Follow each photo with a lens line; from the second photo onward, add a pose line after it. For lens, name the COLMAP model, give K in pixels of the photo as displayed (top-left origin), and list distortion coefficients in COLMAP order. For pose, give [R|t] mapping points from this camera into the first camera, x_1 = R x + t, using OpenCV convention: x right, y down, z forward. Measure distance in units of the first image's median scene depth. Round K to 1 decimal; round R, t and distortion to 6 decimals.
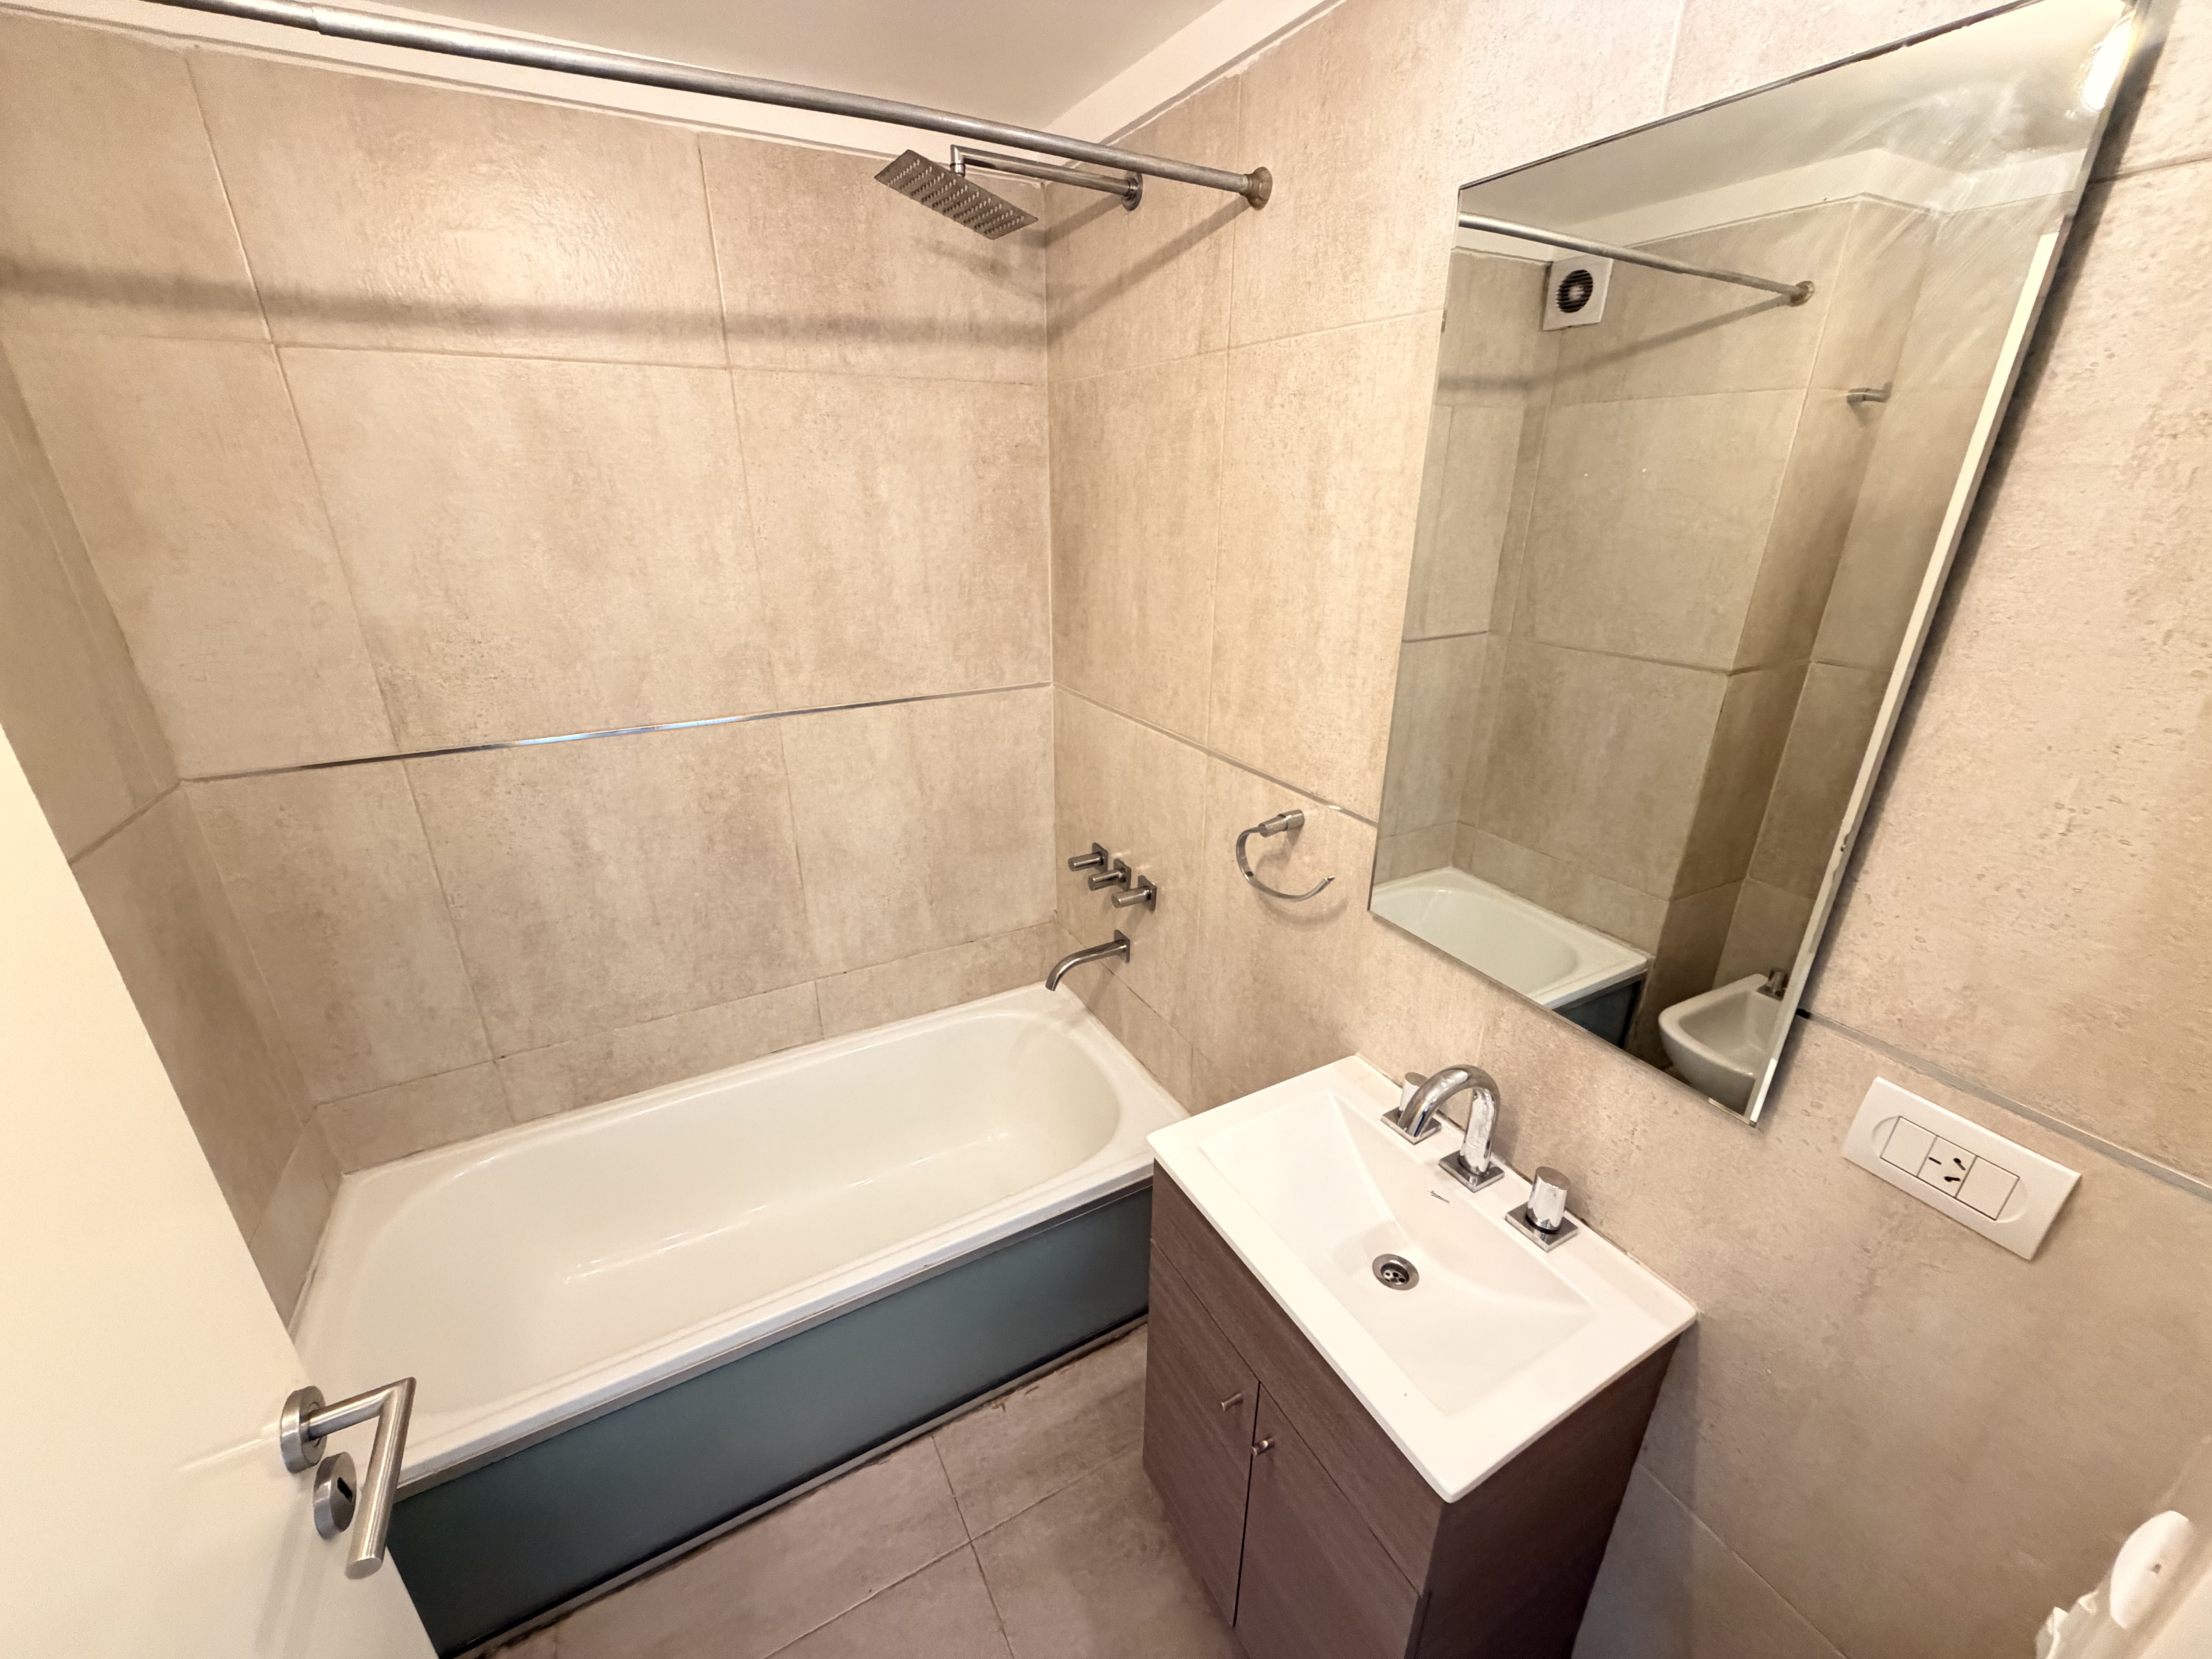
lens RADIAL K [[875.8, 0, 1100.9], [0, 875.8, 828.1], [0, 0, 1]] dist [0.001392, 0.000020]
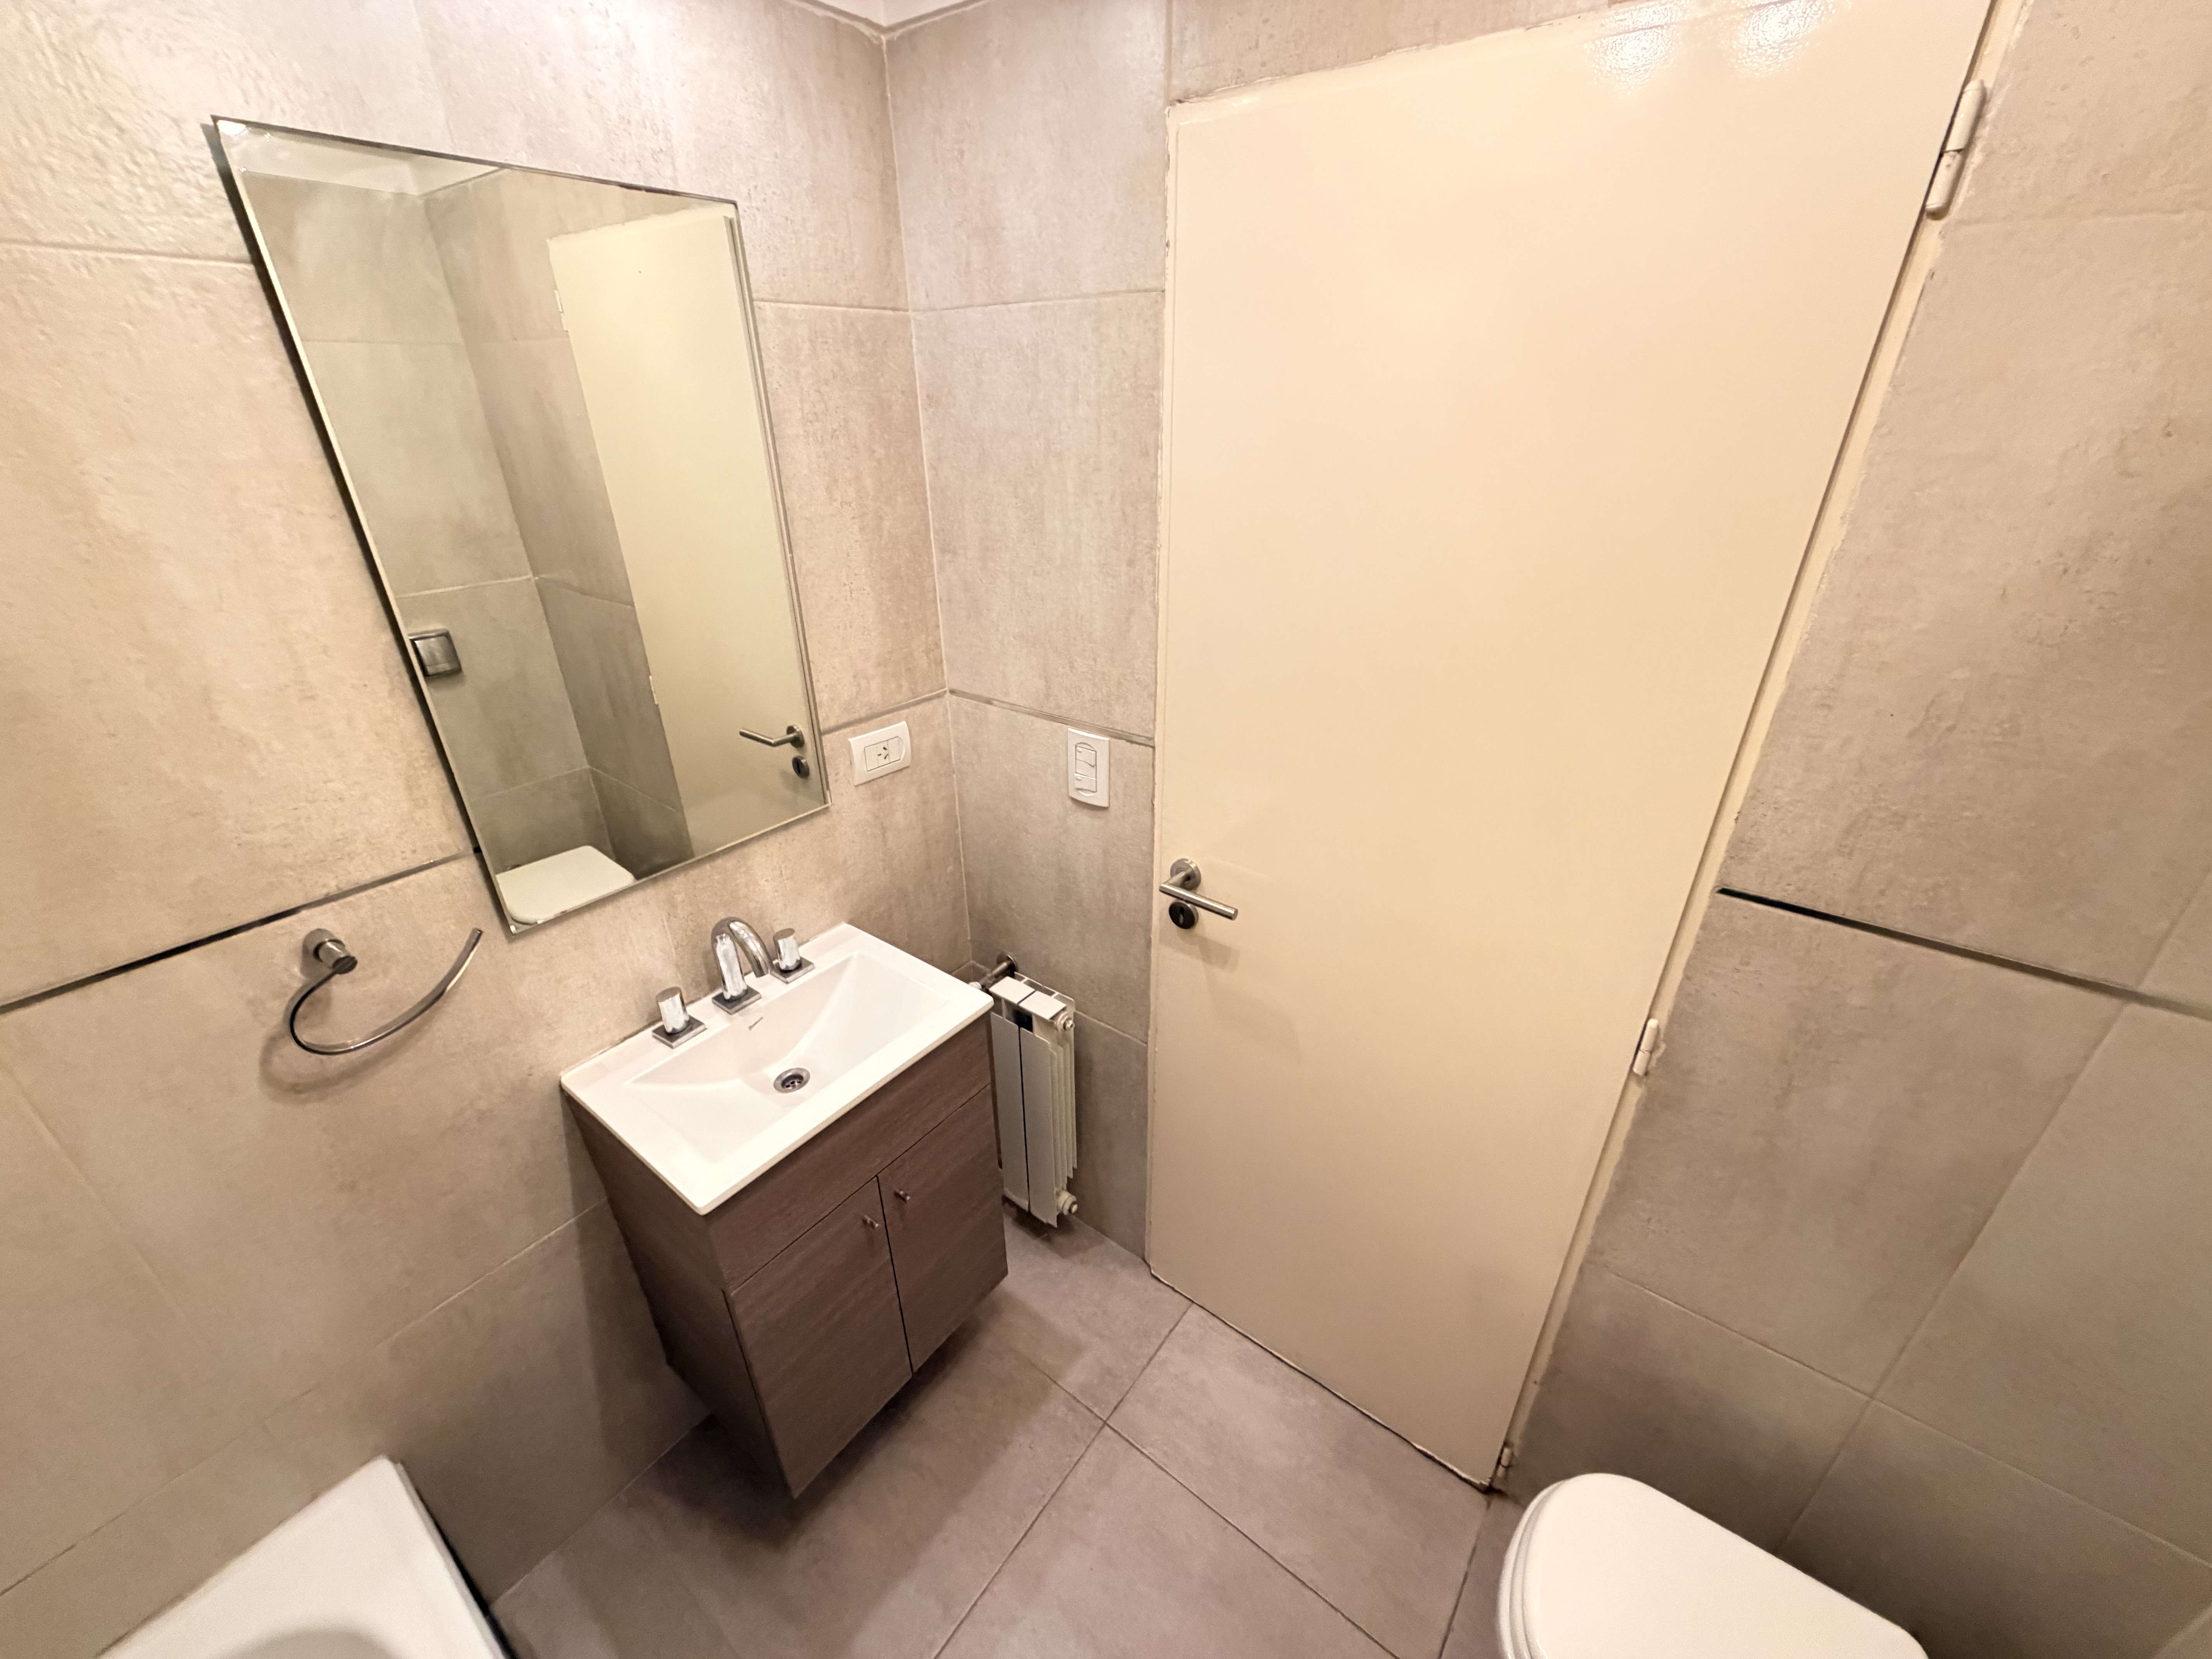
lens RADIAL K [[875.8, 0, 1100.9], [0, 875.8, 828.1], [0, 0, 1]] dist [0.001392, 0.000020]
pose [[-0.401230, -0.411153, 0.818516, -0.880306], [0.344546, 0.760226, 0.550767, -0.384168], [-0.848706, 0.503001, -0.163364, 0.756667]]
